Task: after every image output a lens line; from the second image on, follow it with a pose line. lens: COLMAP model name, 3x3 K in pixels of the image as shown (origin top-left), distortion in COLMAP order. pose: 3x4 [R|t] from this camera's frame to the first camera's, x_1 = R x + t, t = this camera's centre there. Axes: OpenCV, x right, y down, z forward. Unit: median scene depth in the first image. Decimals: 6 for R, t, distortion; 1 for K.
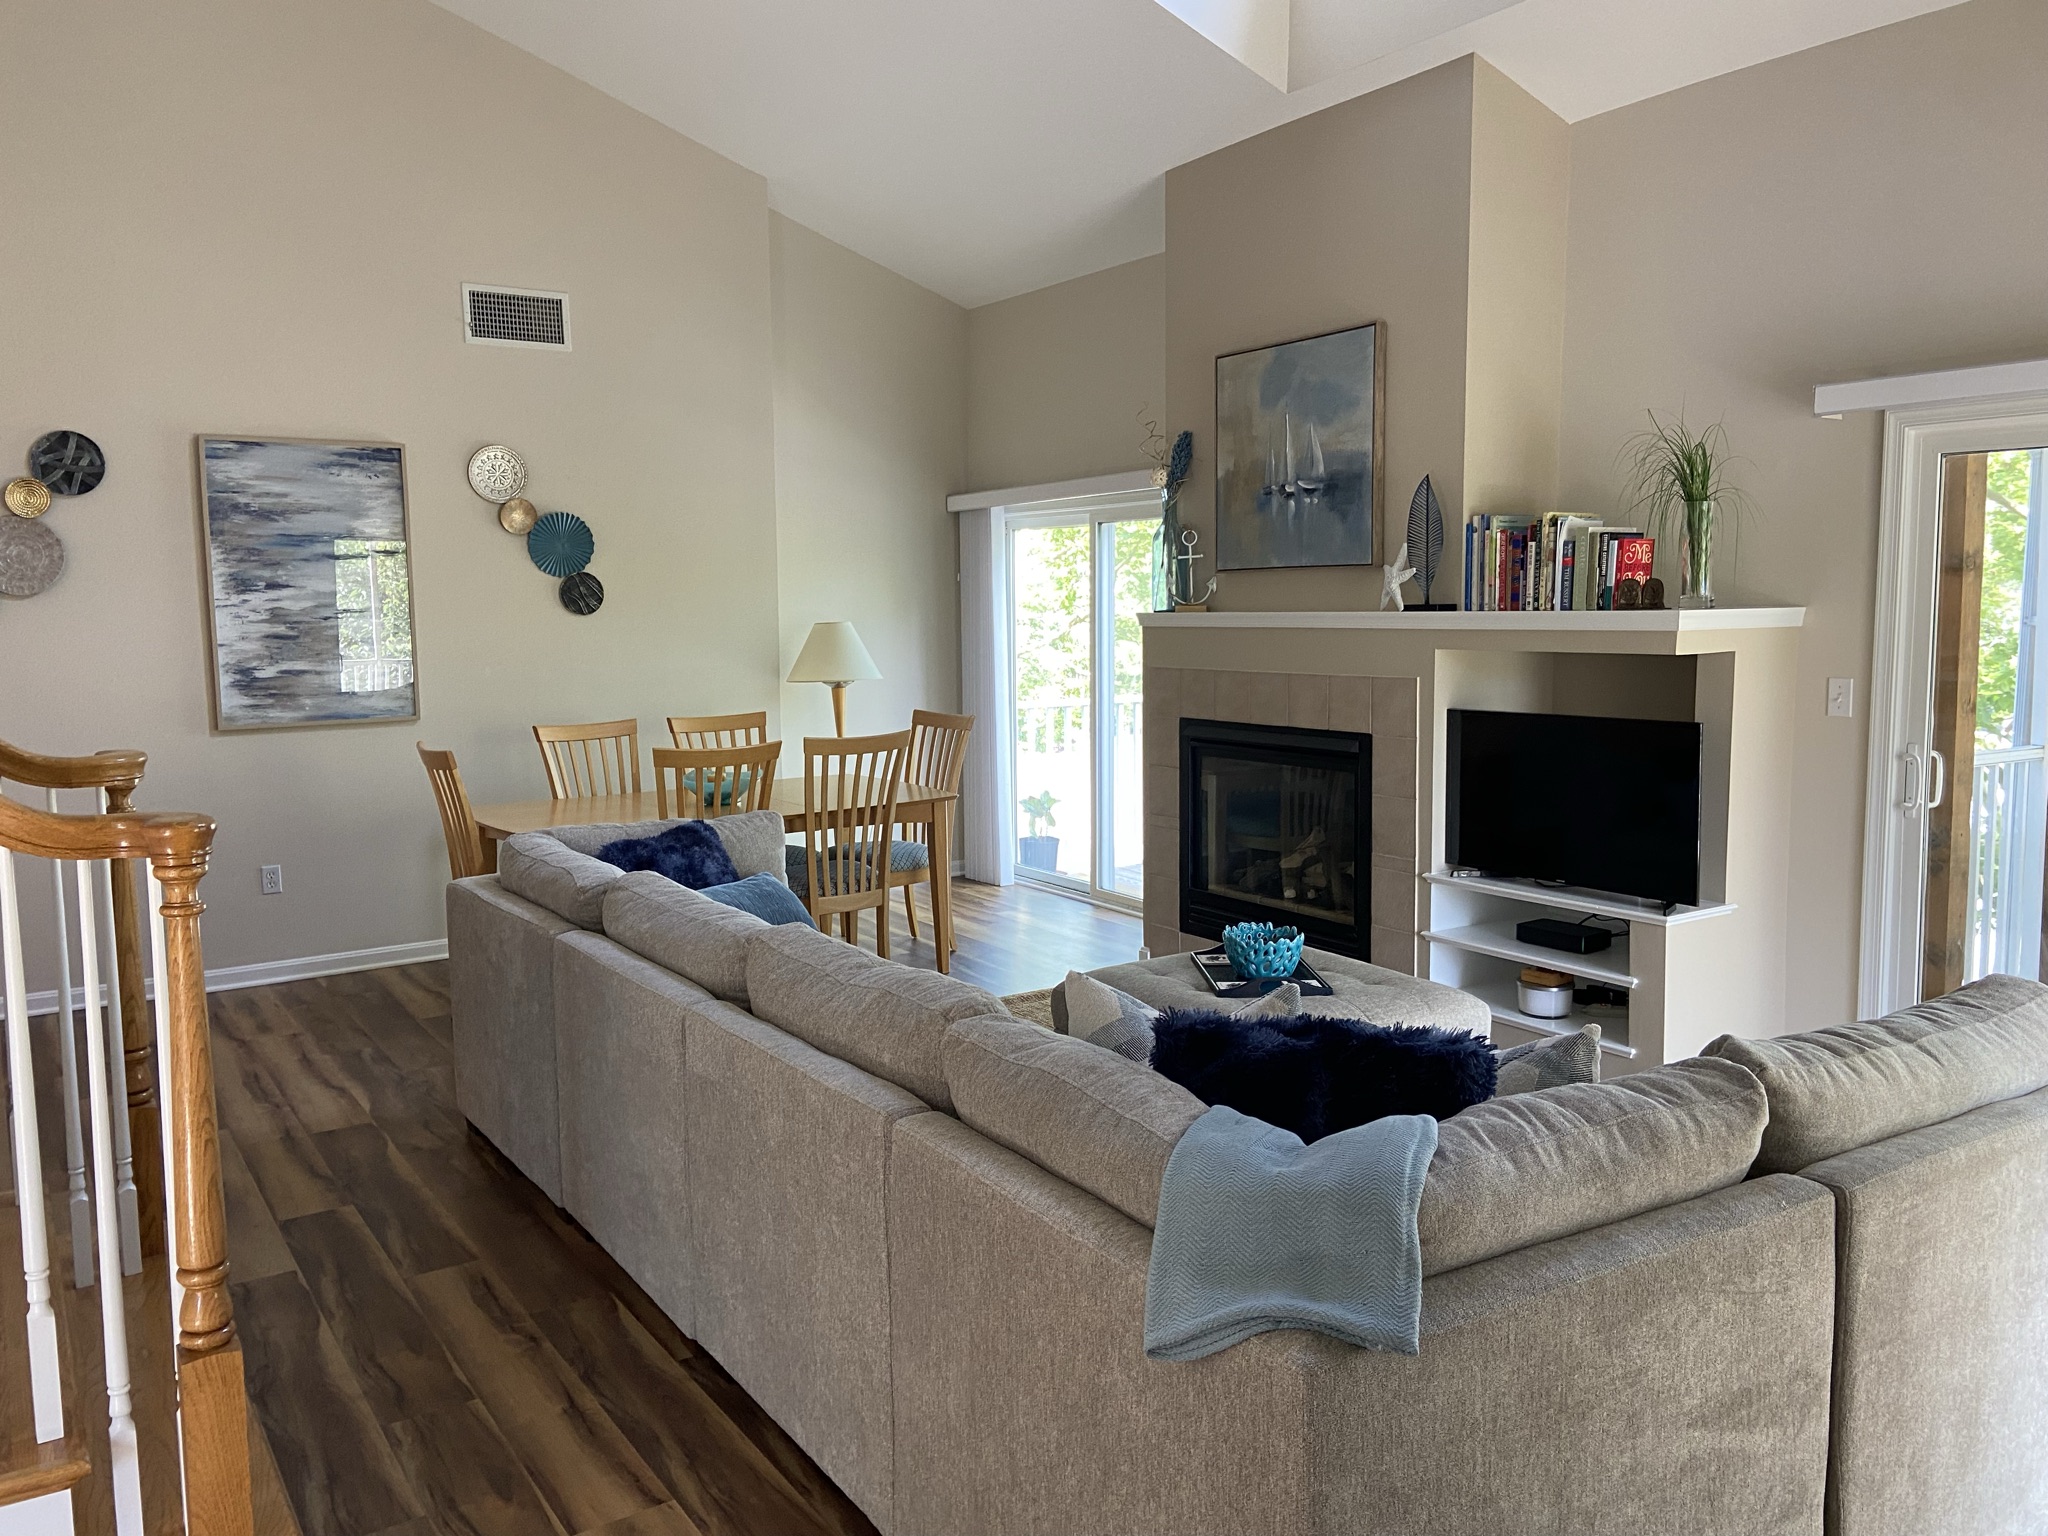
lens RADIAL K [[1552.4, 0, 1018.9], [0, 1552.4, 761.7], [0, 0, 1]] dist [0.074139, -0.022403]
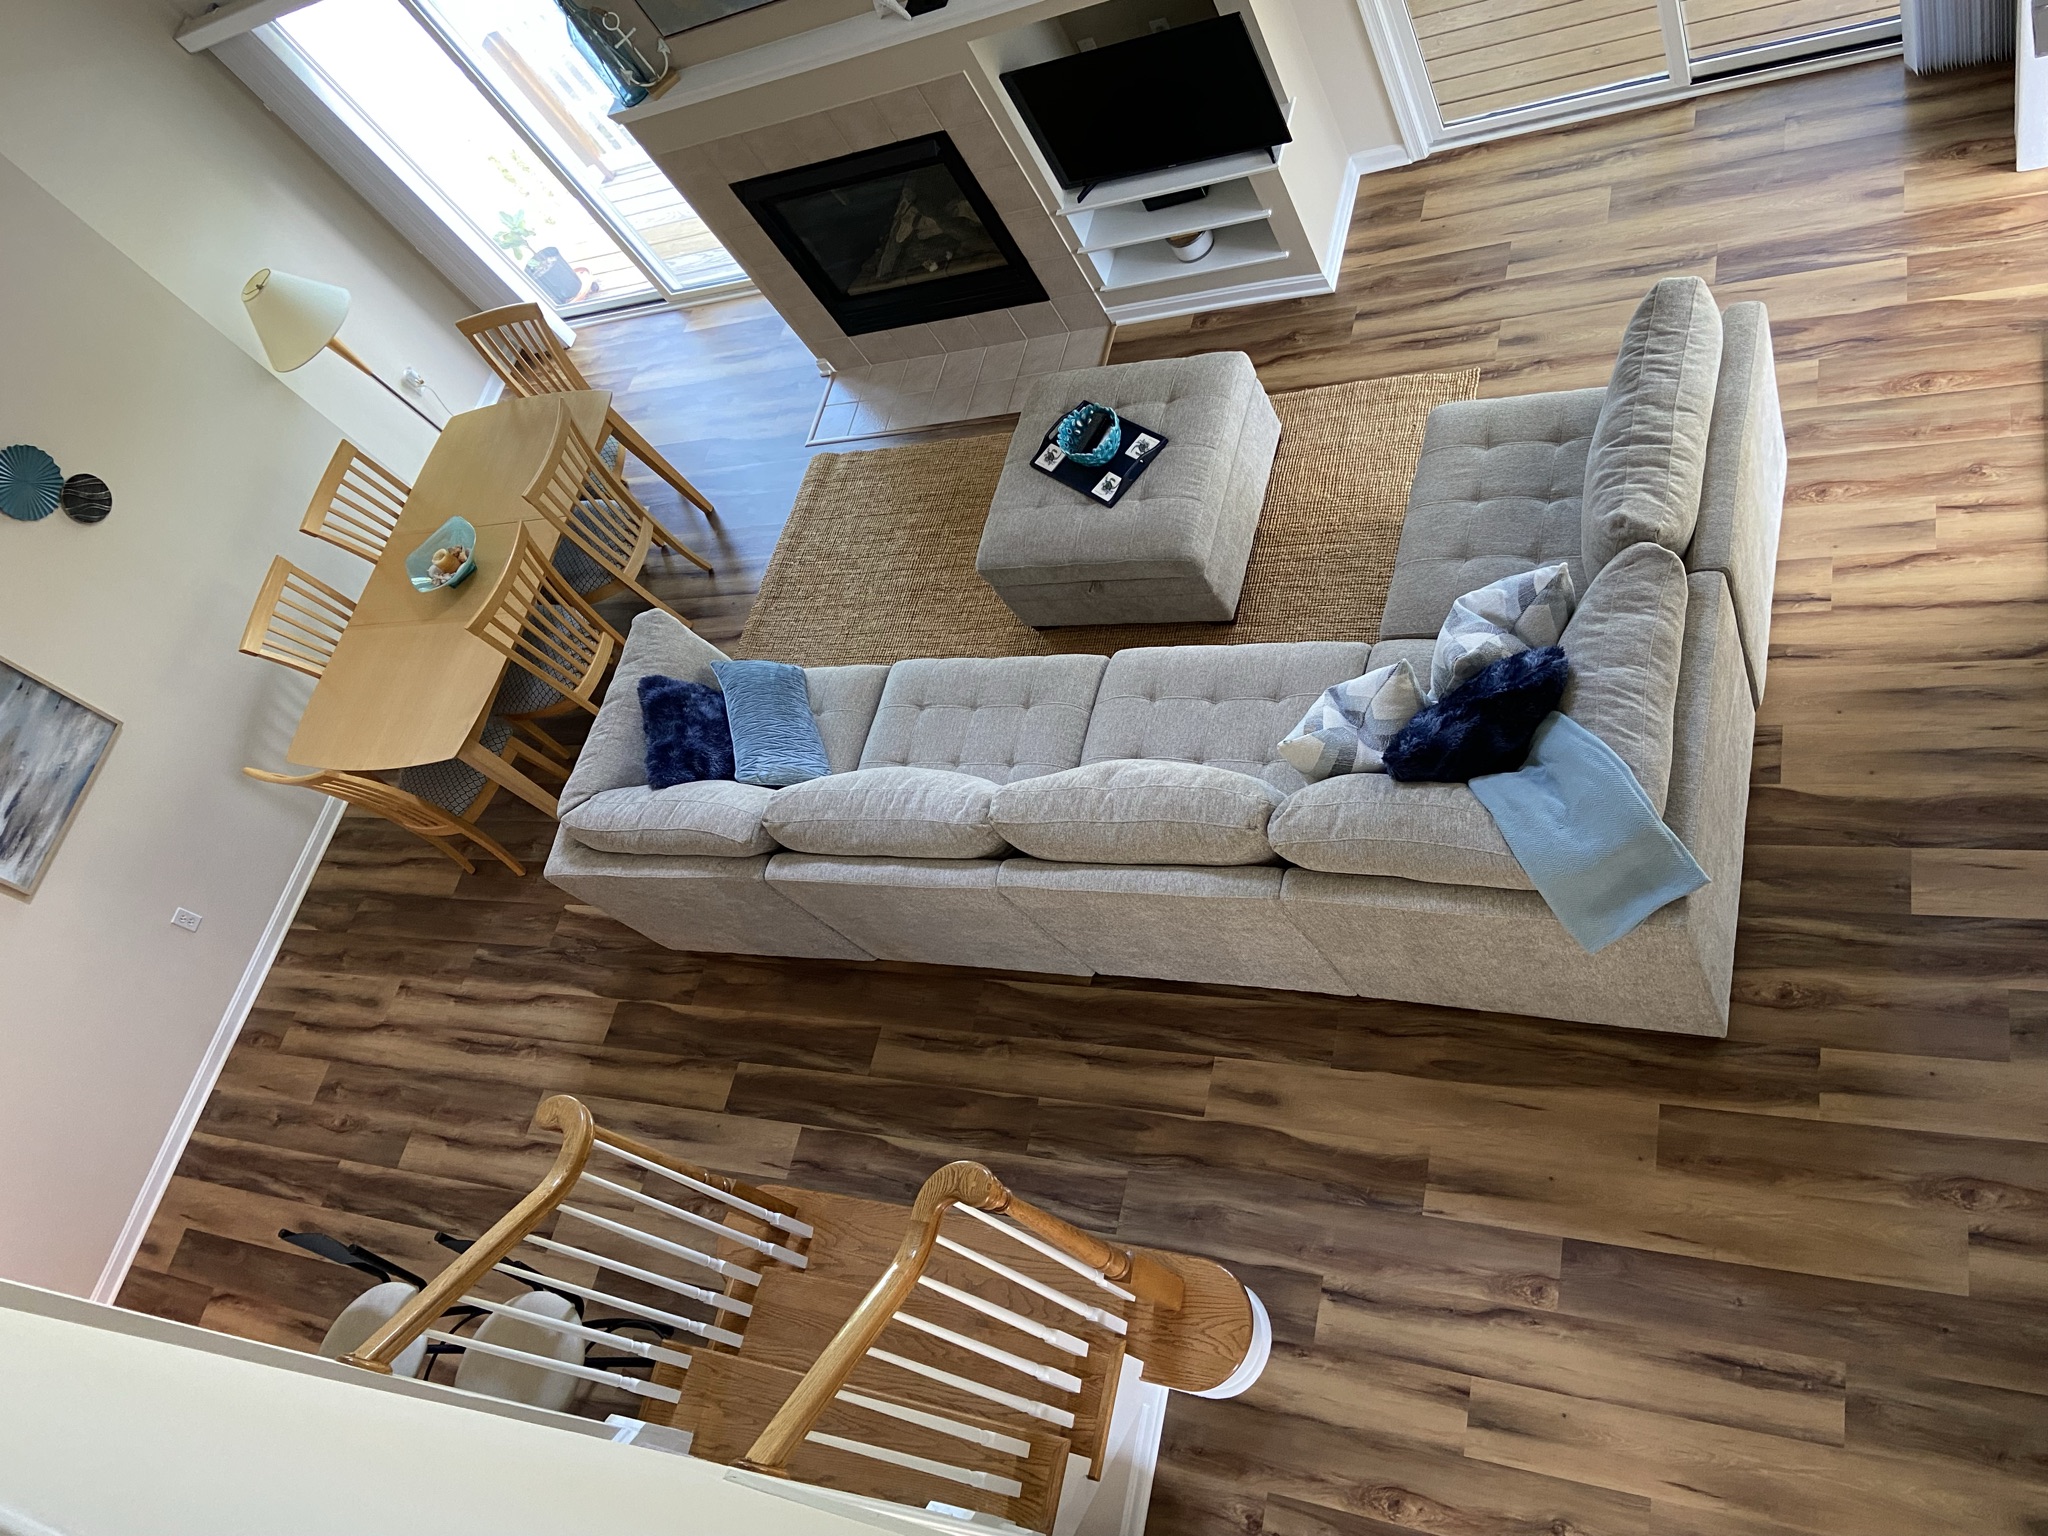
lens RADIAL K [[1552.4, 0, 1032.3], [0, 1552.4, 776.0], [0, 0, 1]] dist [0.074139, -0.022403]
pose [[0.676380, -0.733934, 0.062061, -0.117669], [0.499827, 0.519249, 0.693220, -0.487059], [-0.541002, -0.437860, 0.718049, 0.011569]]
